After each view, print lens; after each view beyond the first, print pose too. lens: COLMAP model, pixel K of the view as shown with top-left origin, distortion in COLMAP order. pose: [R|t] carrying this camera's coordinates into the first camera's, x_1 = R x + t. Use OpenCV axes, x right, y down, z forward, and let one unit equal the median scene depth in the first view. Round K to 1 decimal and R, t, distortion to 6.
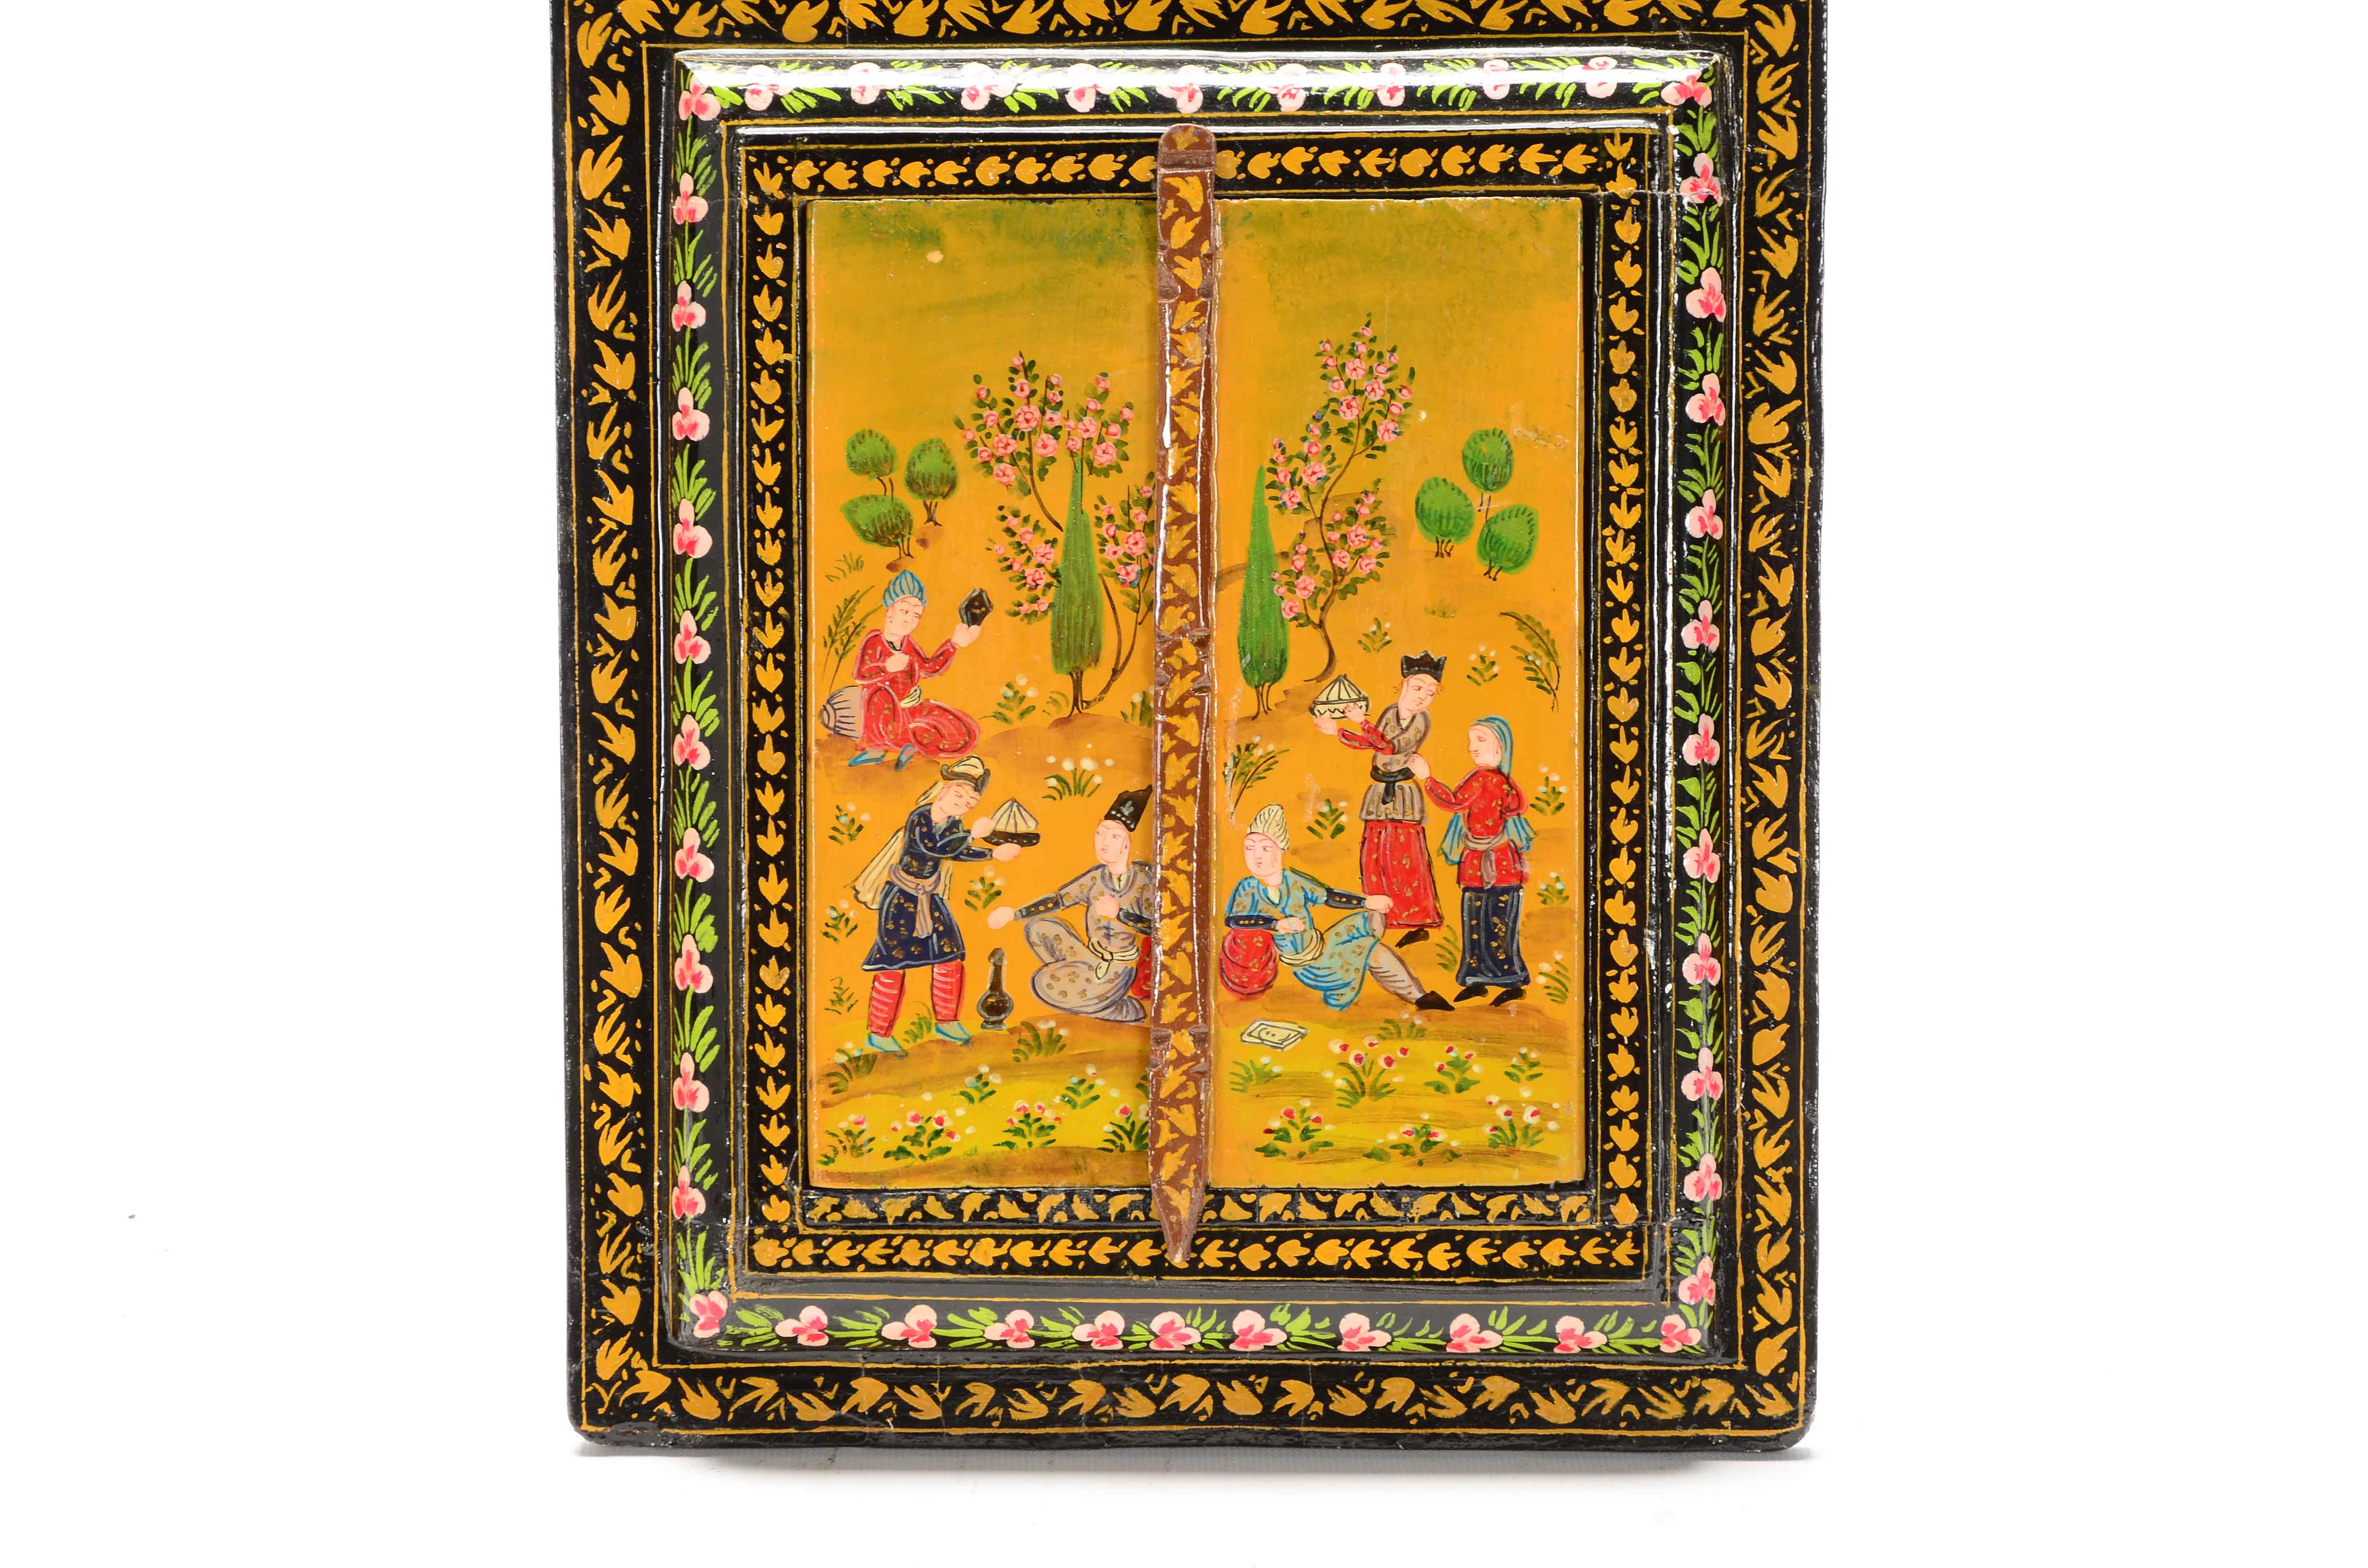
lens RADIAL K [[6616.9, 0, 1163.4], [0, 6616.9, 786.1], [0, 0, 1]] dist [0.681951, 0.000000]
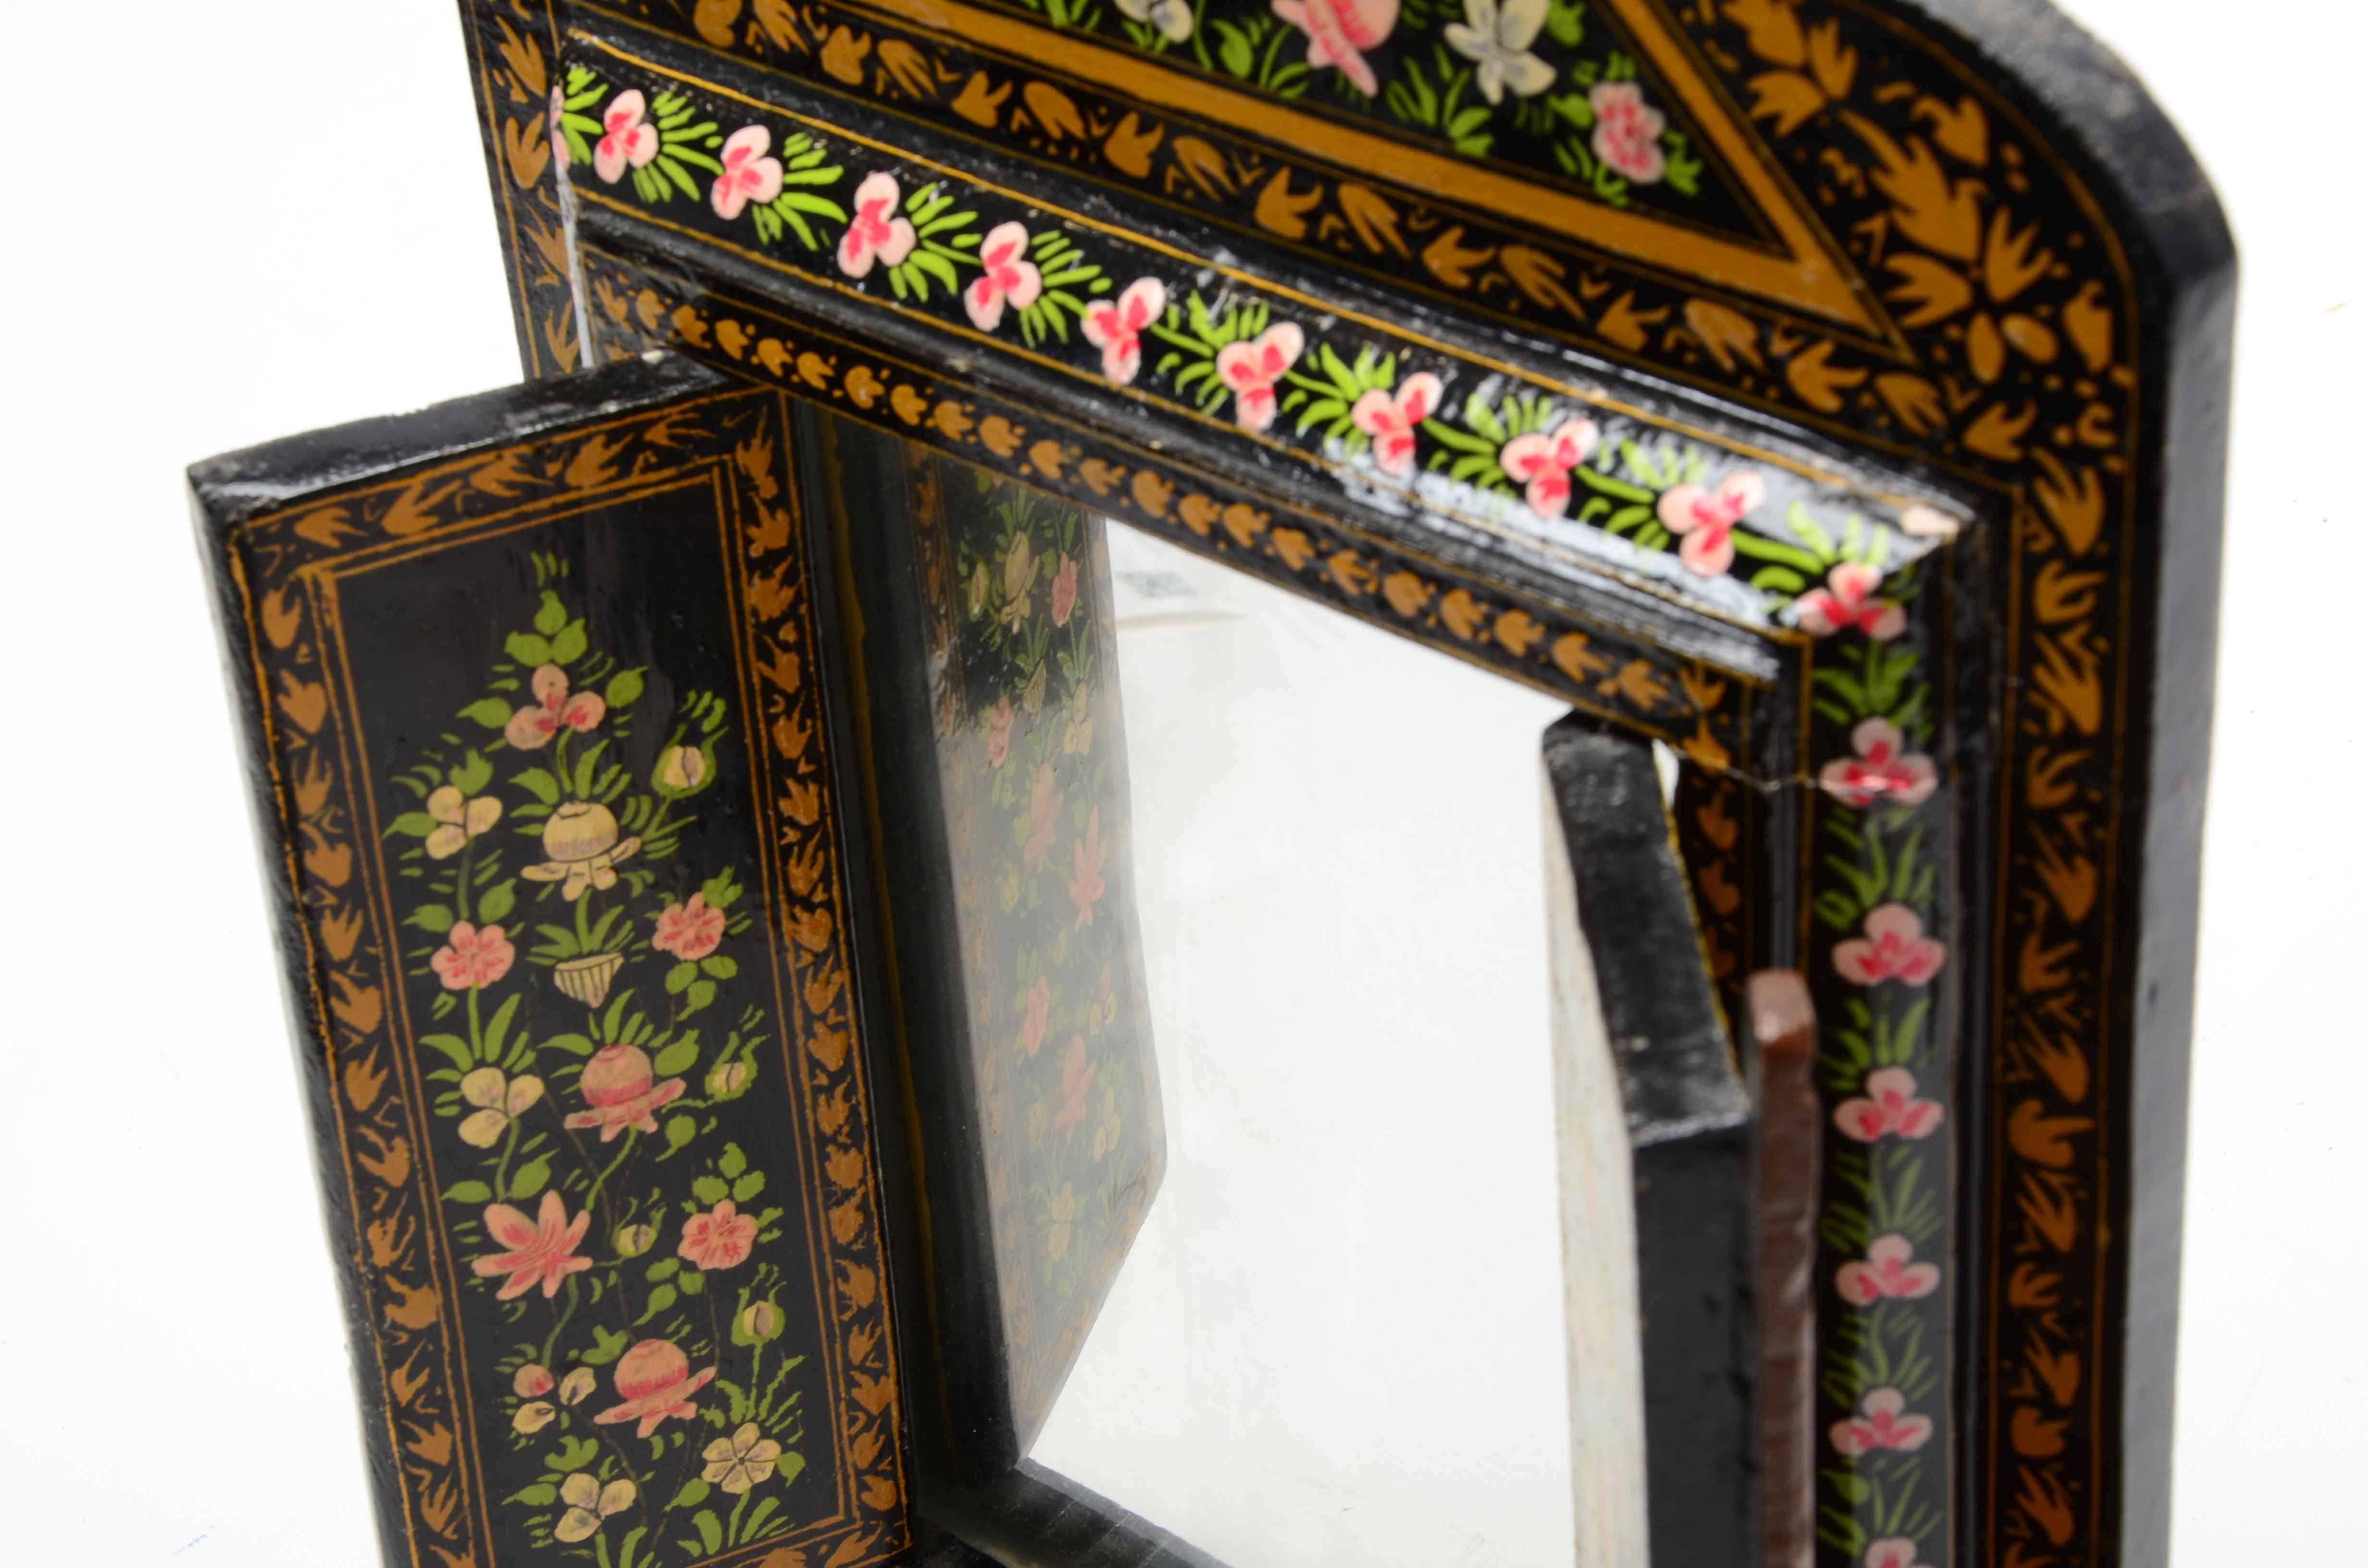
lens RADIAL K [[4848.0, 0, 1174.8], [0, 4848.0, 781.8], [0, 0, 1]] dist [0.255403, 0.000000]
pose [[0.753409, 0.316761, -0.576228, 0.256812], [0.060943, 0.838912, 0.540844, -0.295736], [0.654722, -0.442593, 0.612740, 0.732268]]
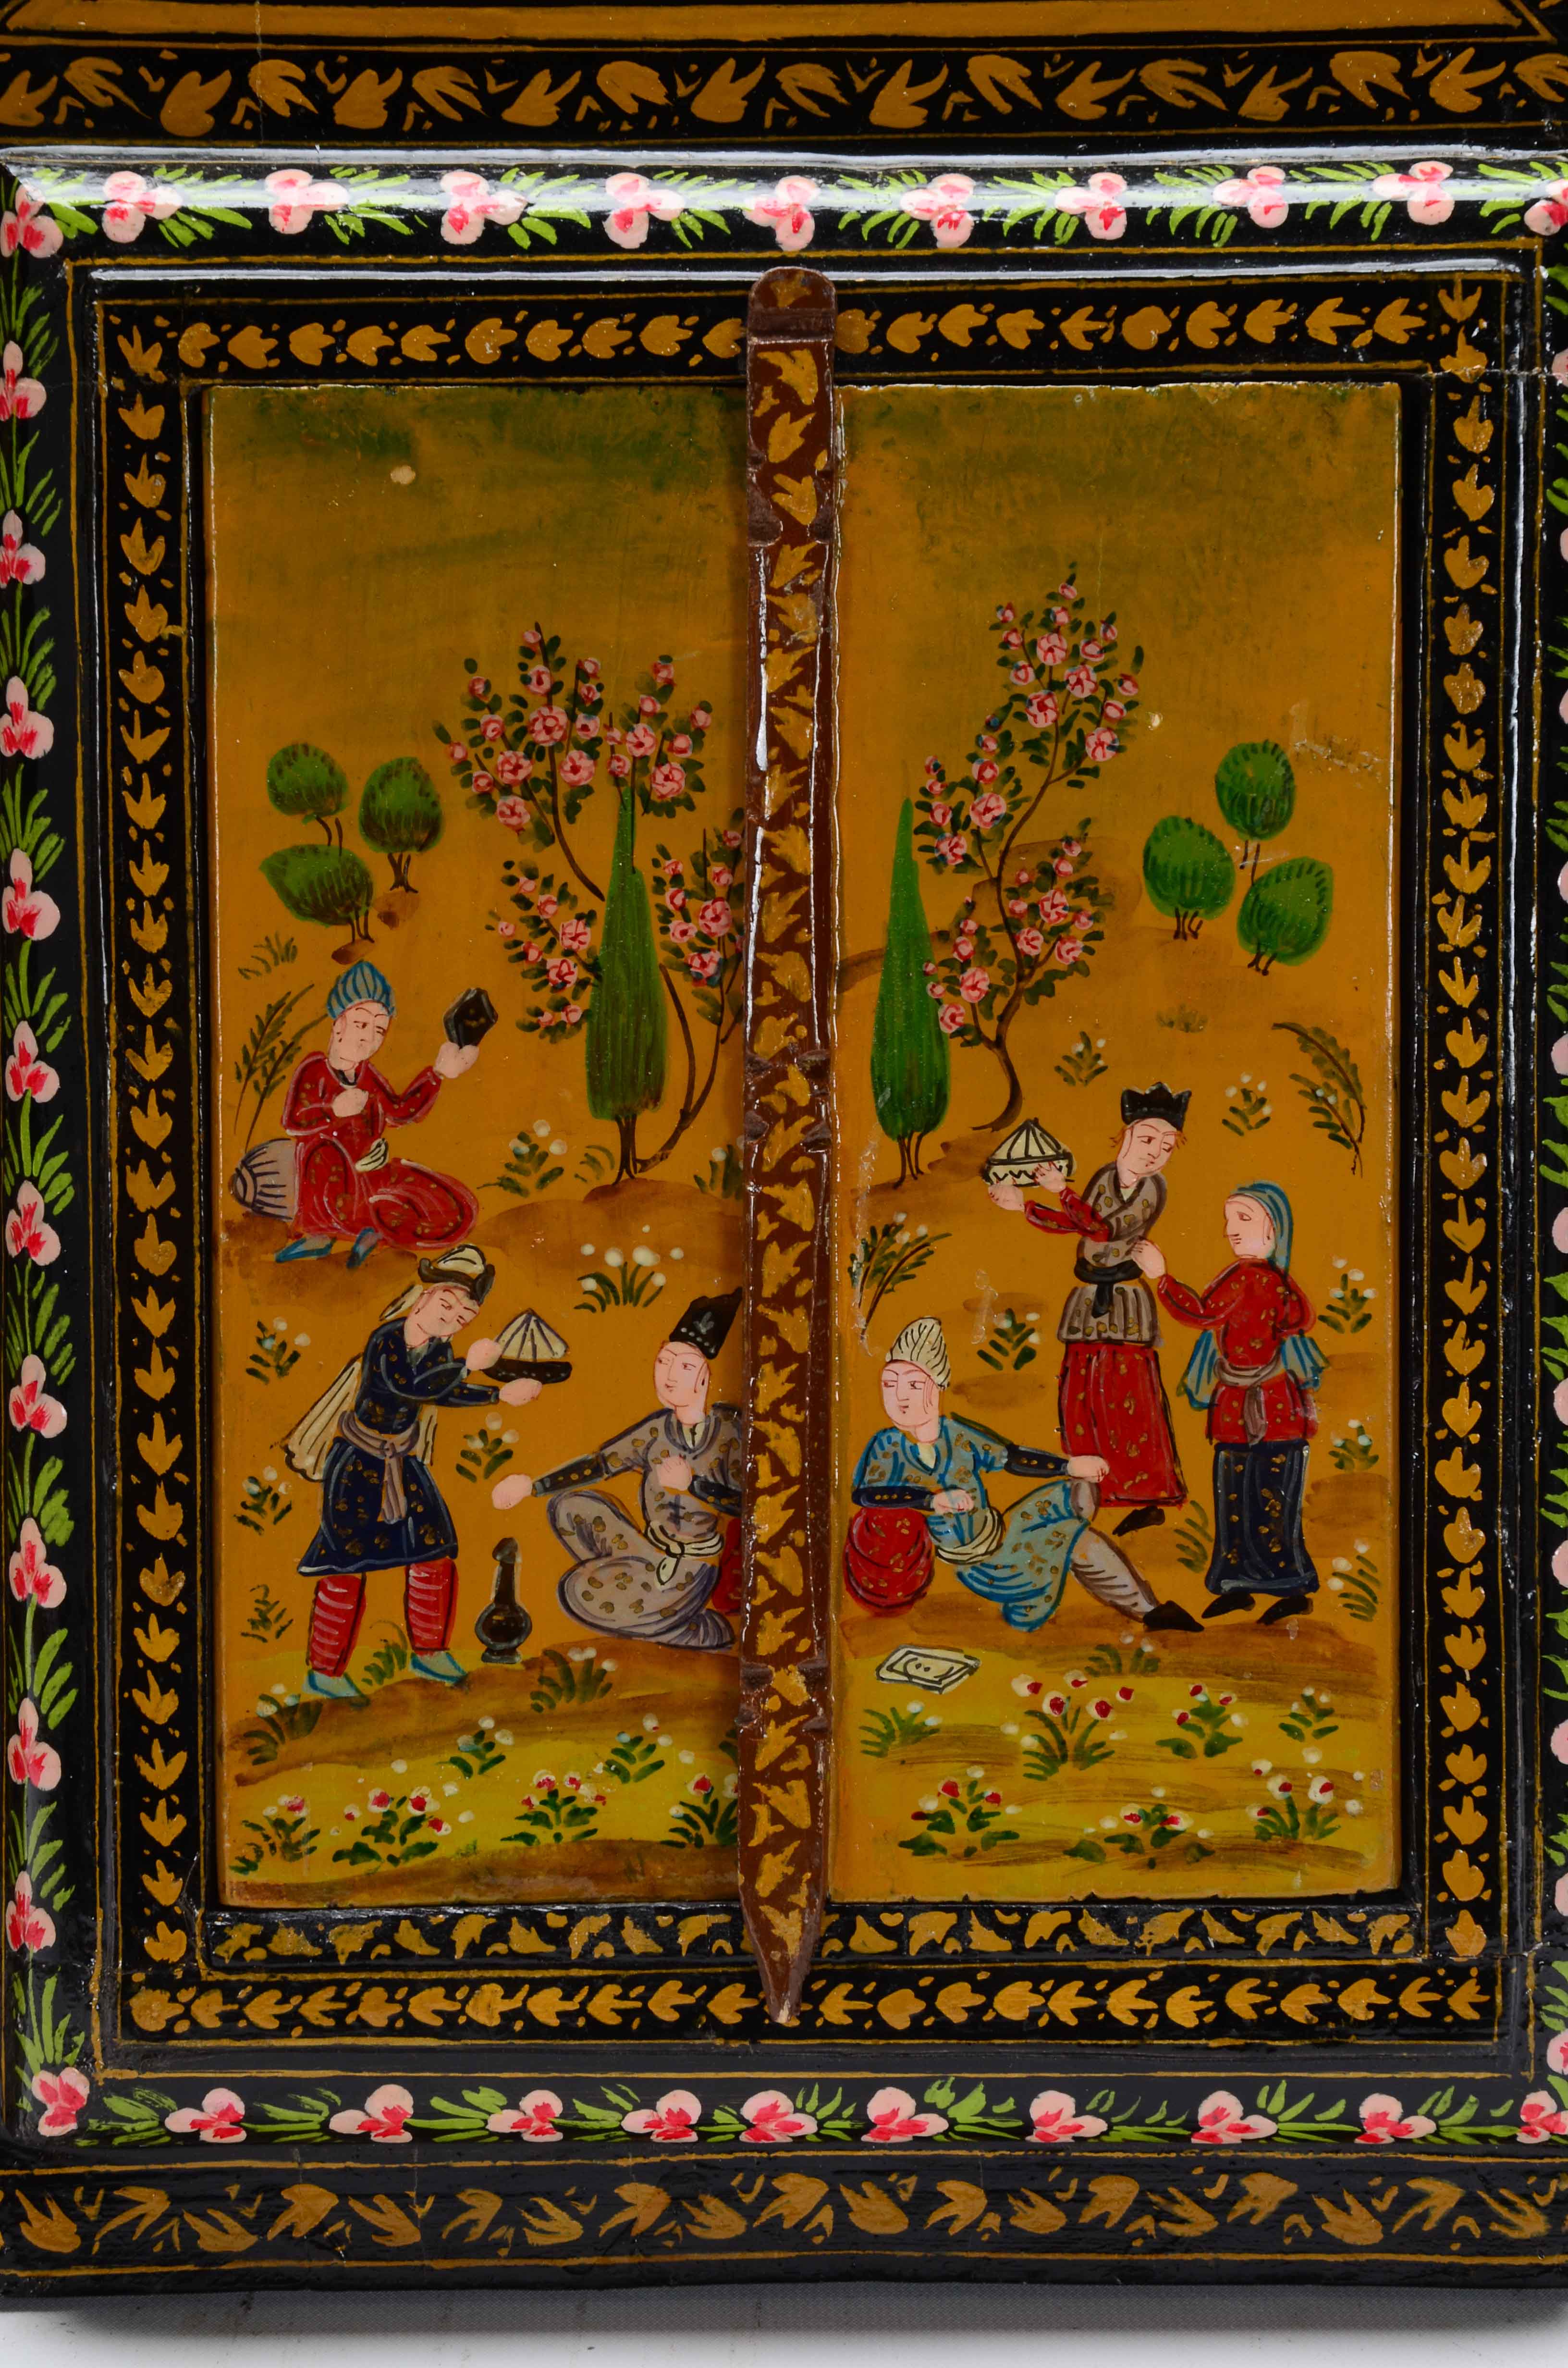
lens RADIAL K [[6005.1, 0, 803.5], [0, 6005.1, 1185.3], [0, 0, 1]] dist [0.545984, 0.000000]
pose [[0.999358, -0.005165, 0.035445, -0.016587], [0.003568, 0.998982, 0.044967, -0.036907], [-0.035641, -0.044812, 0.998359, 0.405956]]
